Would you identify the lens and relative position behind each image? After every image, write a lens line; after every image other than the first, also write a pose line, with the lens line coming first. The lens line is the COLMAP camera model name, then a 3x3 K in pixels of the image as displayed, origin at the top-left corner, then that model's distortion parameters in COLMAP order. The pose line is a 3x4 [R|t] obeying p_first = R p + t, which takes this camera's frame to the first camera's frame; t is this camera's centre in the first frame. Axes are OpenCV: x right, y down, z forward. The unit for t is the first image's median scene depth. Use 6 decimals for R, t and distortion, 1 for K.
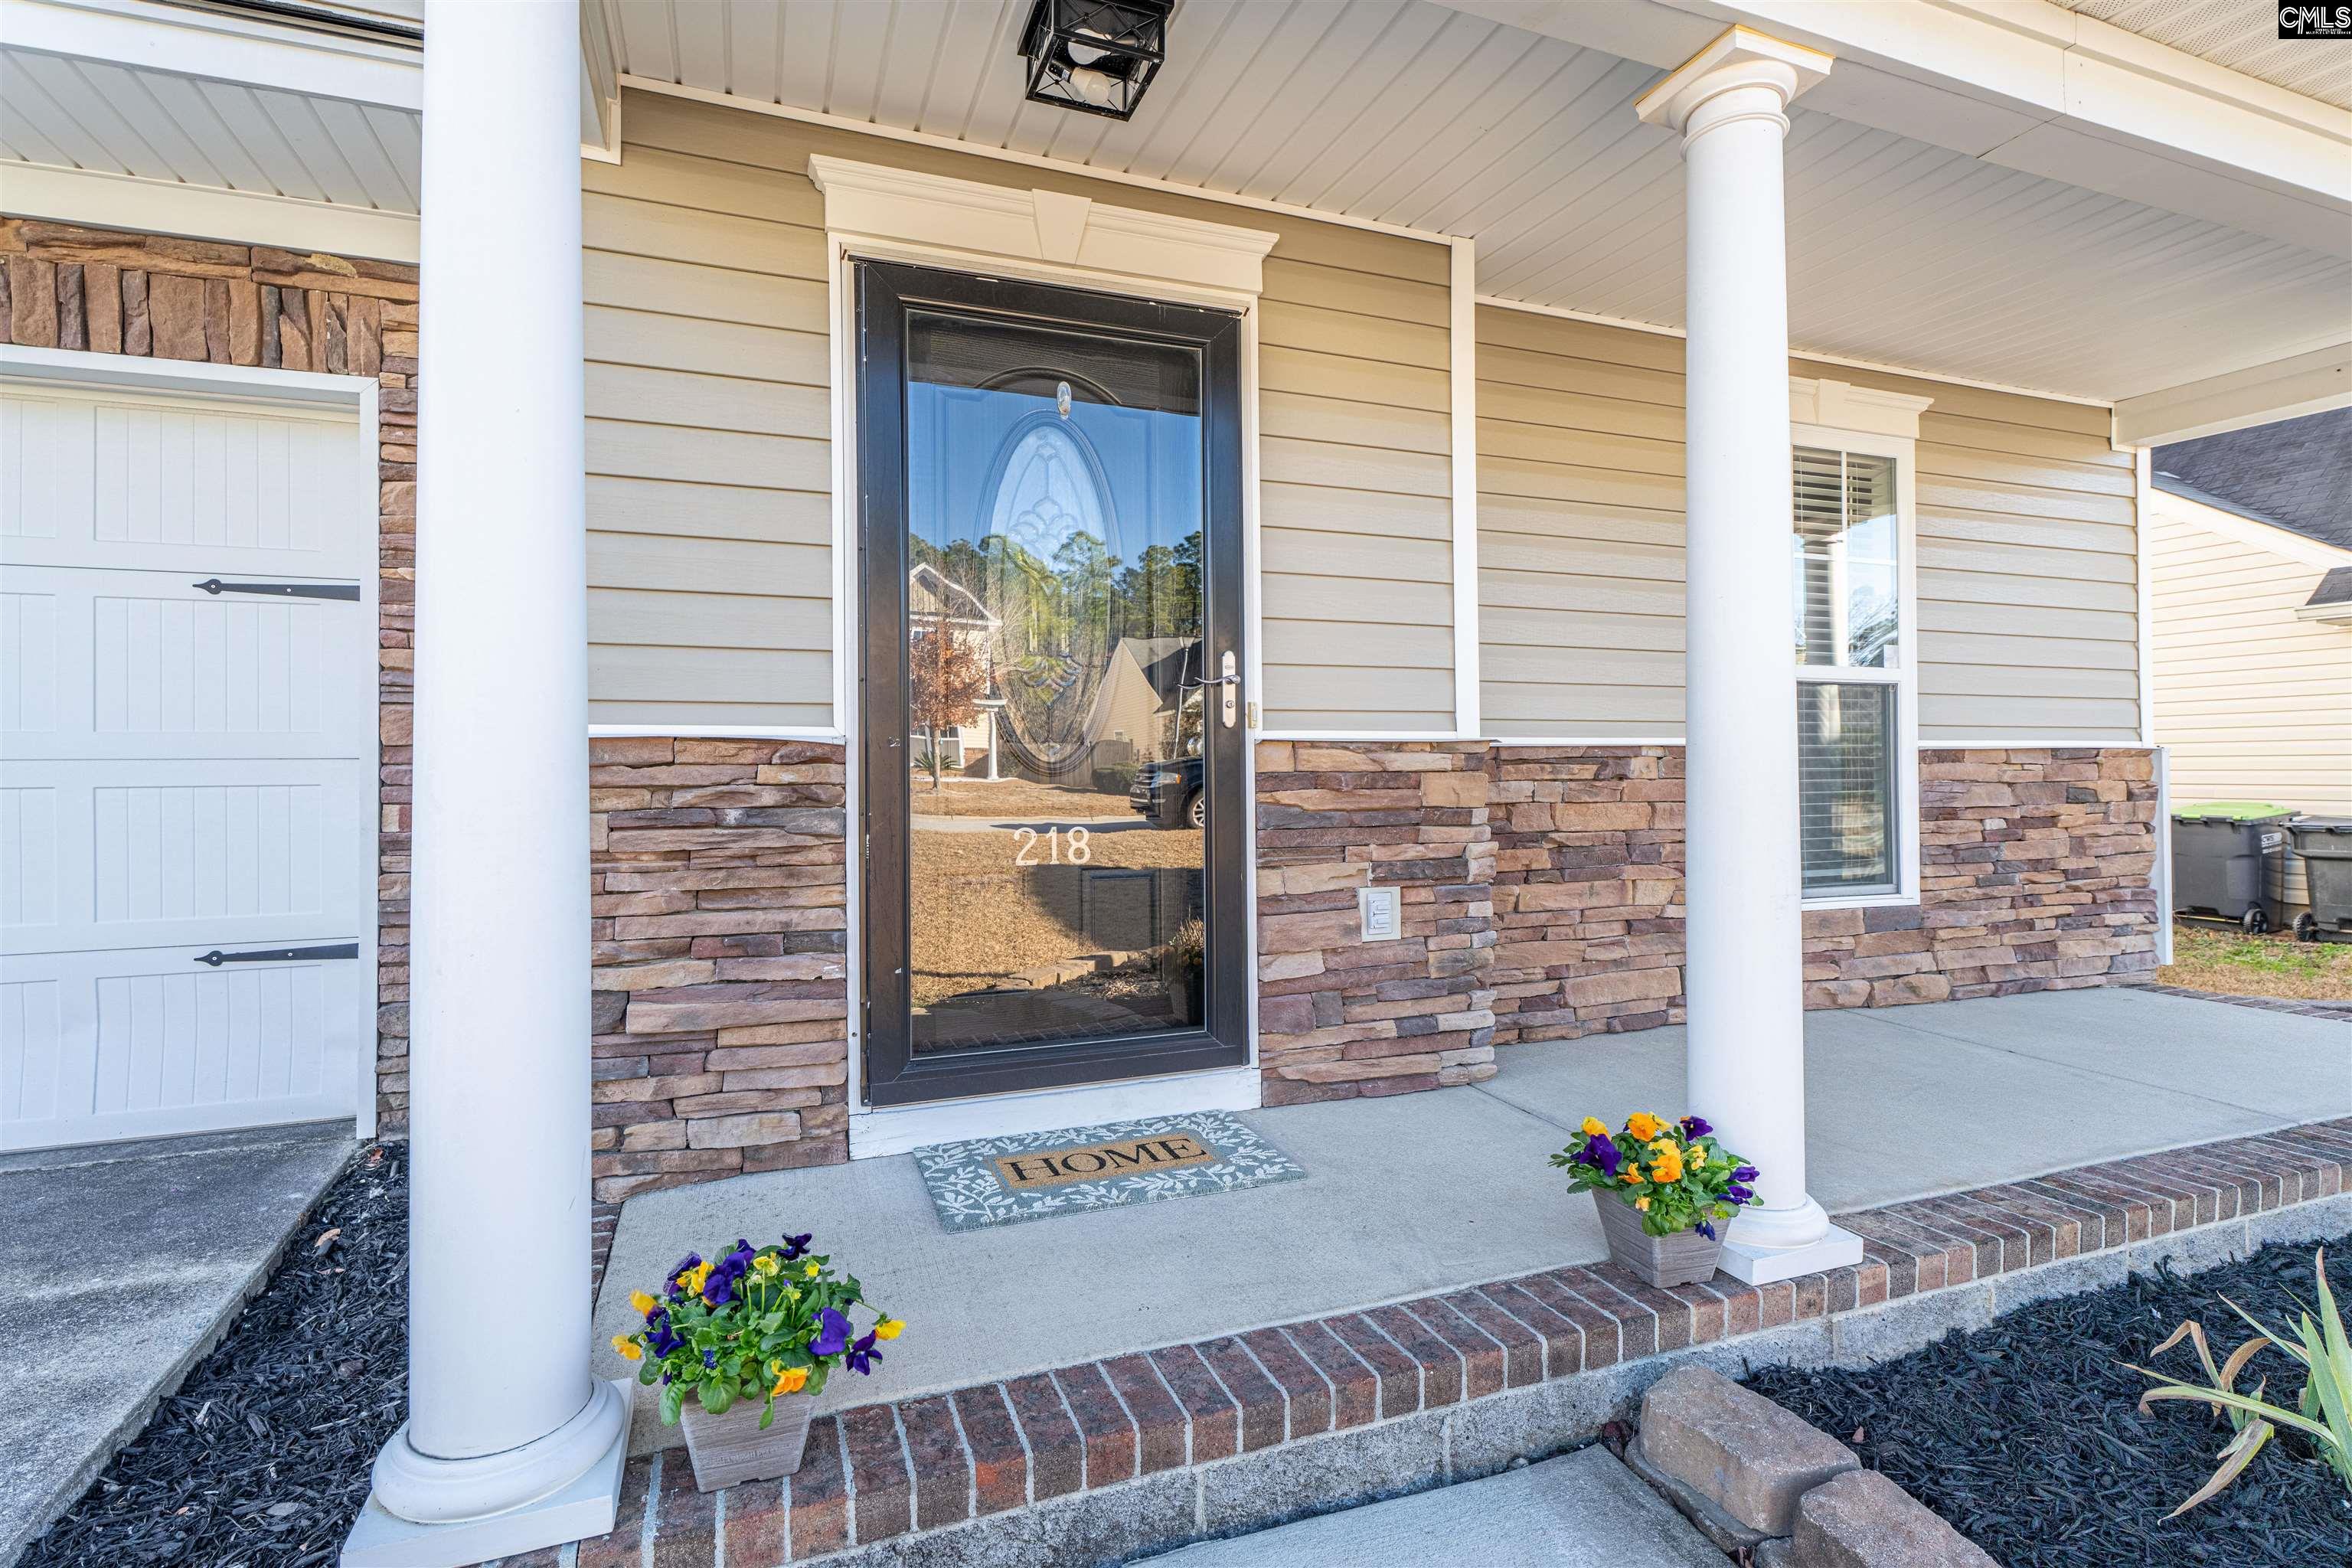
lens RADIAL K [[1047.9, 0, 1178.0], [0, 1047.9, 767.2], [0, 0, 1]] dist [0.002672, -0.000213]
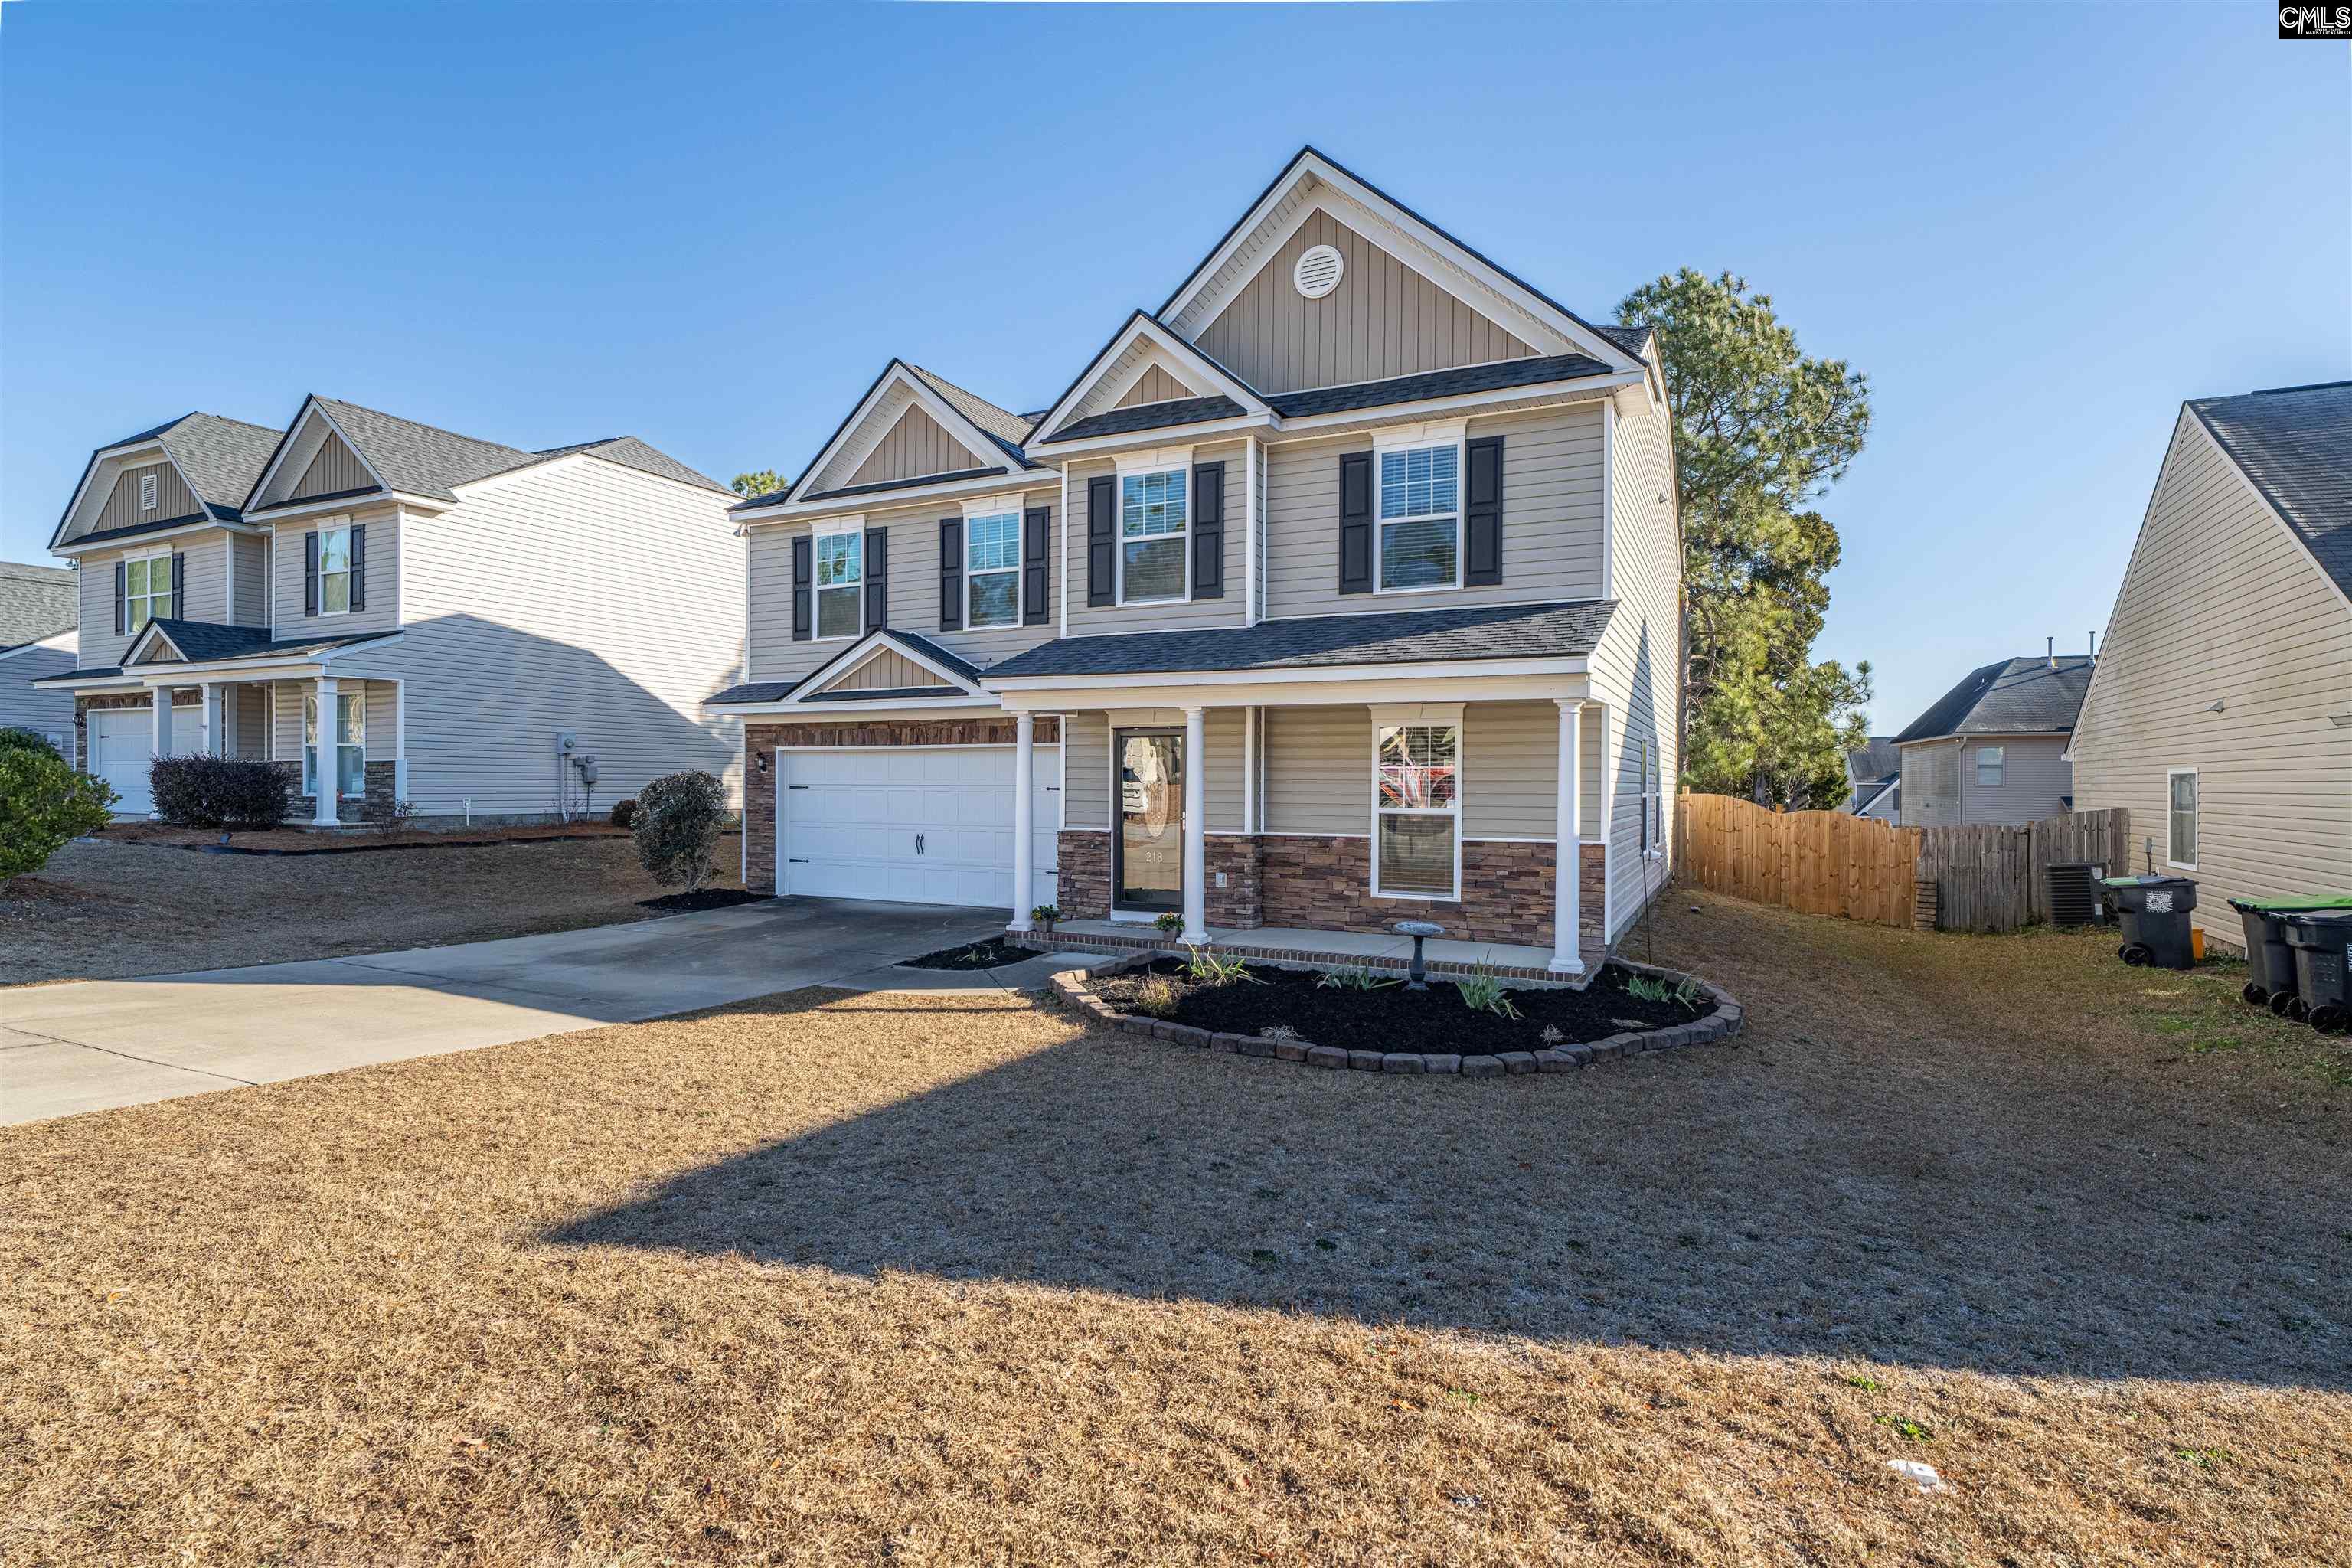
lens RADIAL K [[1150.0, 0, 1178.5], [0, 1150.0, 789.9], [0, 0, 1]] dist [-0.006748, -0.001404]
pose [[0.647474, 0.006031, -0.762064, 2.733455], [-0.008164, 0.999966, 0.000977, -0.157477], [0.762044, 0.005589, 0.647501, -1.516774]]
